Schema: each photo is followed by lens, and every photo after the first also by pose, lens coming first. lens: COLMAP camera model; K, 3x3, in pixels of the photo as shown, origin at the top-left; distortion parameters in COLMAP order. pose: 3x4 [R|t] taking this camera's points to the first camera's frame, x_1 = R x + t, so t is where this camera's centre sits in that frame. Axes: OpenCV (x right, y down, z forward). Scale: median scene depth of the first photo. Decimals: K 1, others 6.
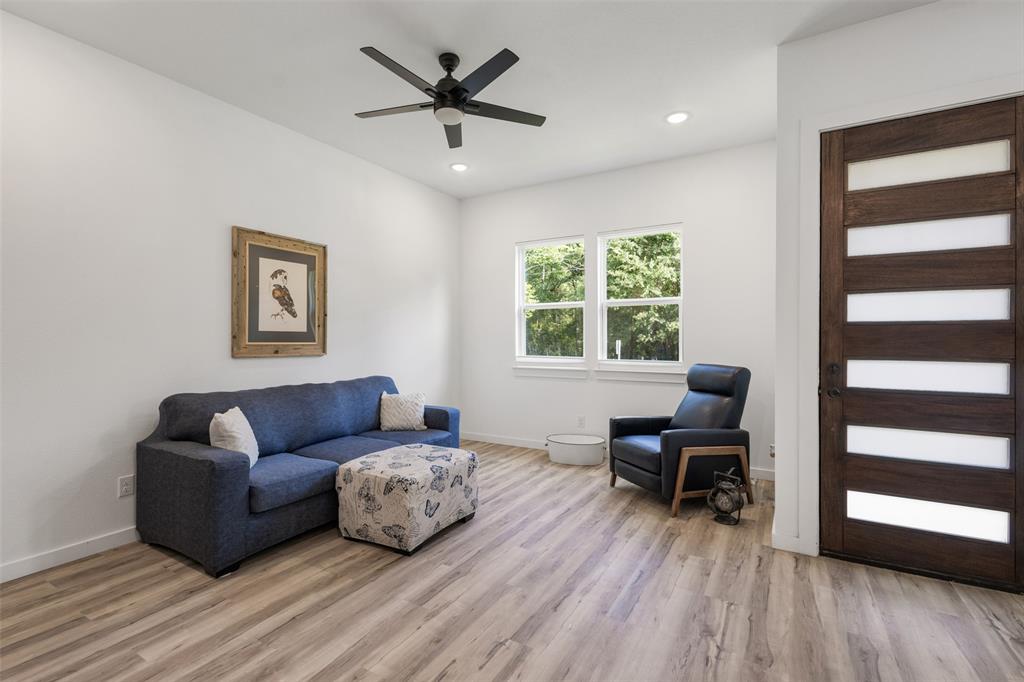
lens RADIAL K [[473.8, 0, 505.5], [0, 473.8, 336.2], [0, 0, 1]] dist [0.011287, -0.002726]
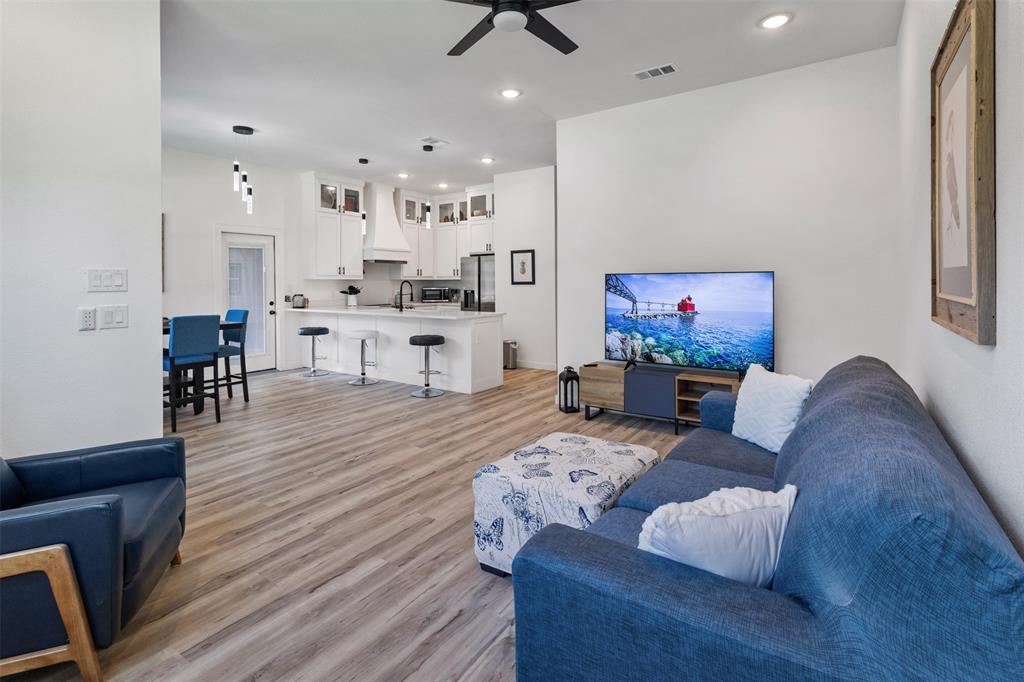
lens RADIAL K [[488.5, 0, 514.5], [0, 488.5, 286.7], [0, 0, 1]] dist [0.001380, 0.000127]
pose [[-0.998636, 0.009100, 0.051420, -0.145130], [0.009244, 0.999954, 0.002562, 0.002593], [-0.051394, 0.003034, -0.998674, 1.621855]]
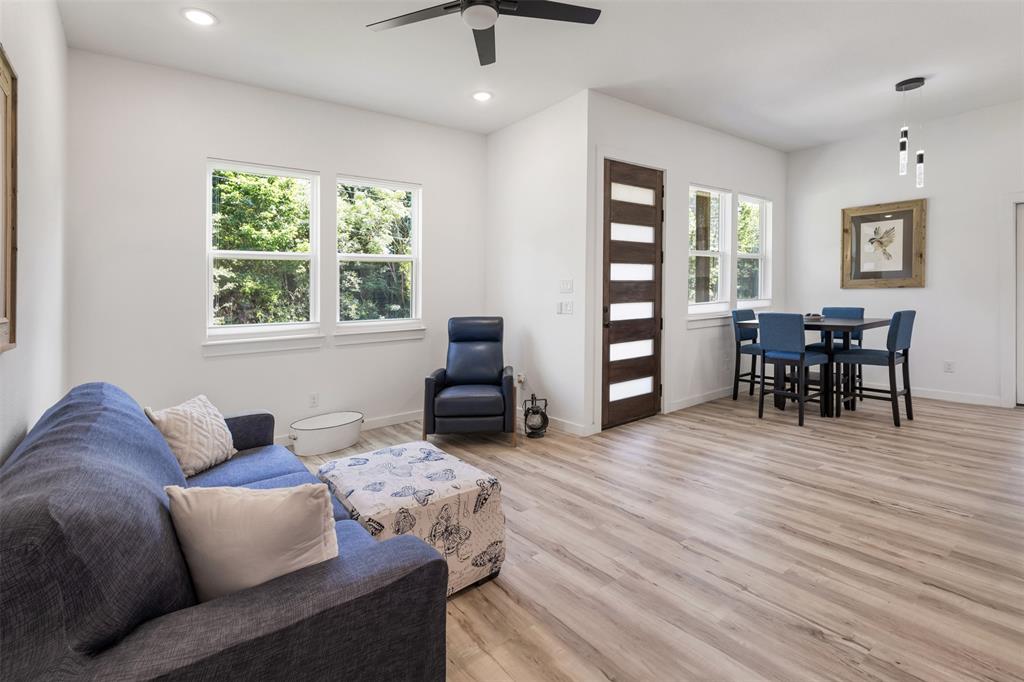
lens RADIAL K [[488.5, 0, 501.0], [0, 488.5, 310.1], [0, 0, 1]] dist [0.001380, 0.000127]
pose [[0.383657, -0.042316, 0.922506, -0.747296], [0.020002, 0.999096, 0.037511, -0.000005], [-0.923259, 0.004061, 0.384157, 0.558306]]
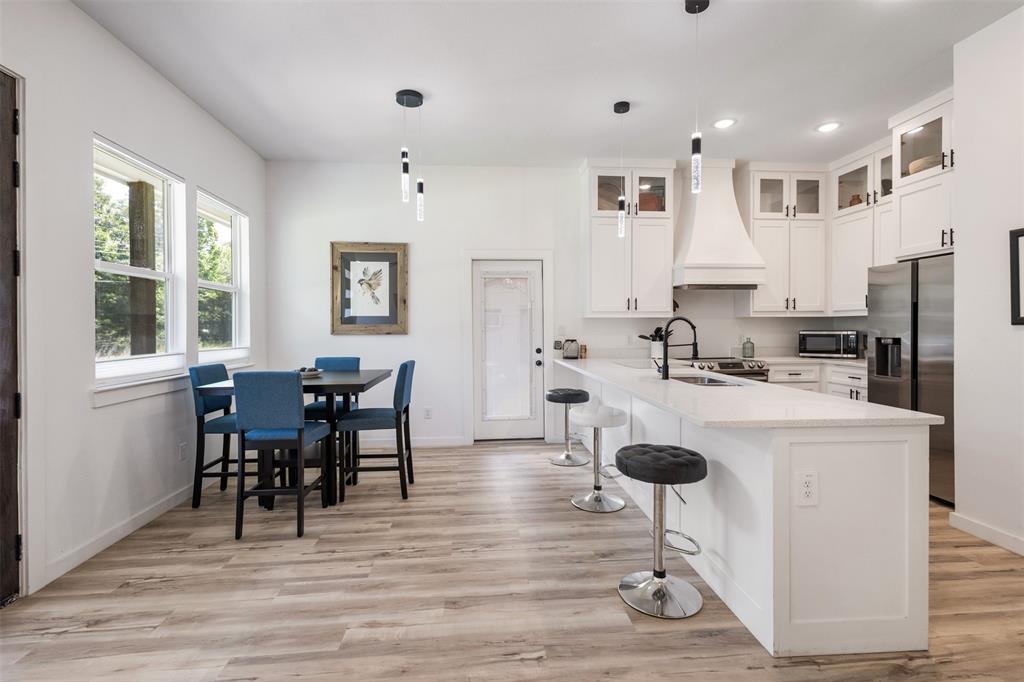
lens RADIAL K [[473.8, 0, 512.5], [0, 473.8, 330.3], [0, 0, 1]] dist [0.011287, -0.002726]
pose [[-0.587097, 0.003357, 0.809510, -0.171499], [0.005041, 0.999987, -0.000491, 0.004301], [-0.809501, 0.003793, -0.587106, 0.512463]]
